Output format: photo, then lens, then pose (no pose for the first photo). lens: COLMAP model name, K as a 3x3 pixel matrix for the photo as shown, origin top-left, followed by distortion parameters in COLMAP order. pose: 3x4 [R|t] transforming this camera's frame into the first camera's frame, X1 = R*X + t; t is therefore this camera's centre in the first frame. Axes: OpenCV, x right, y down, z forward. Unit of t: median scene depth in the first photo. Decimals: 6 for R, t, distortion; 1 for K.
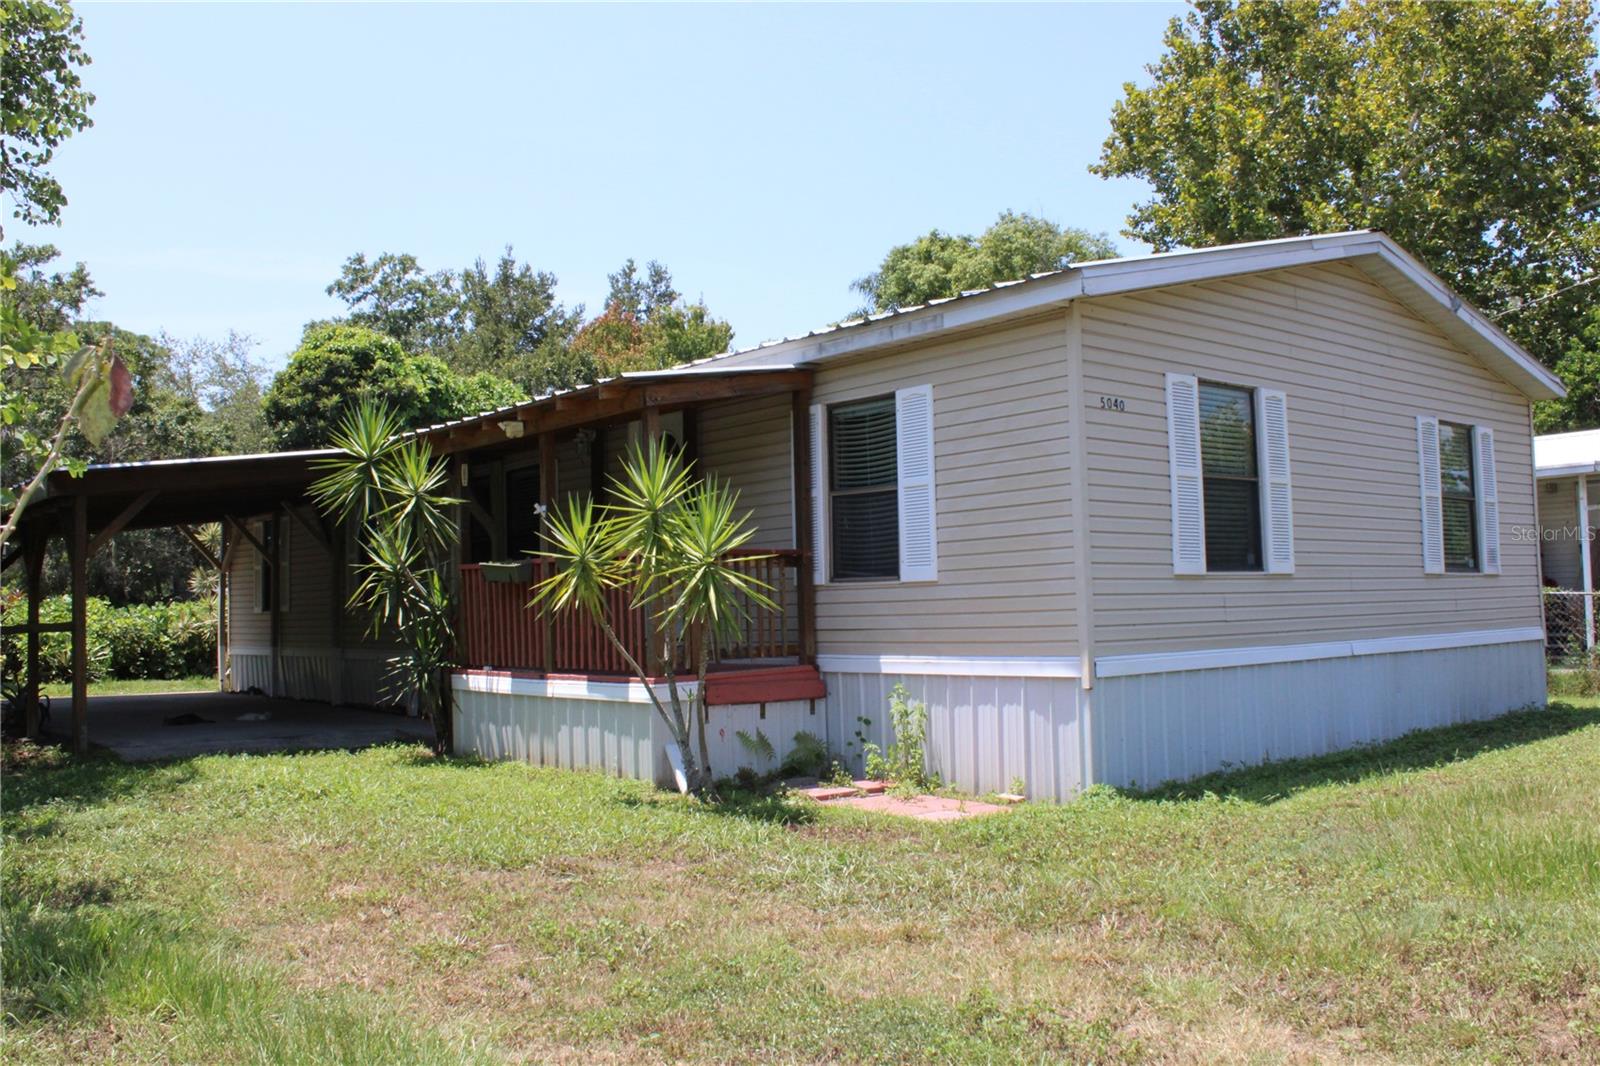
lens RADIAL K [[1357.5, 0, 774.7], [0, 1357.5, 525.9], [0, 0, 1]] dist [-0.144890, 0.122236]
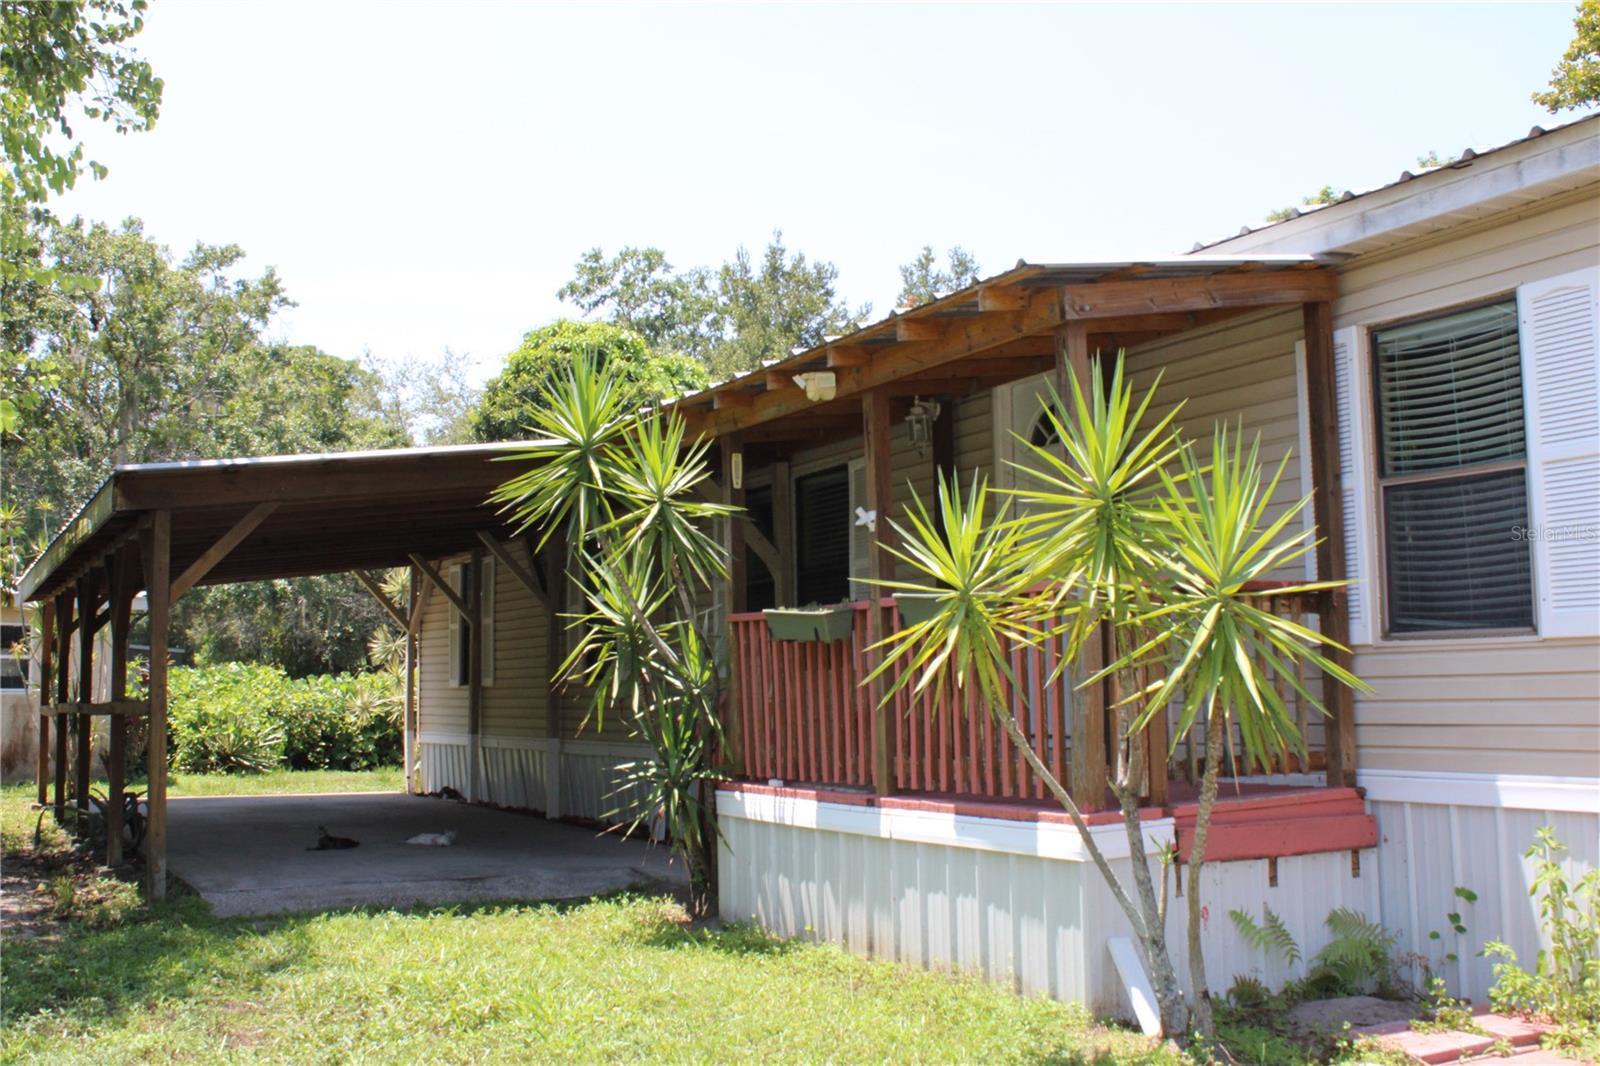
lens RADIAL K [[1683.9, 0, 796.6], [0, 1683.9, 531.9], [0, 0, 1]] dist [-0.103663, 0.000000]
pose [[0.983164, -0.008838, -0.182514, -0.066116], [0.003557, 0.999566, -0.029241, 0.014958], [0.182693, 0.028100, 0.982768, 0.259742]]
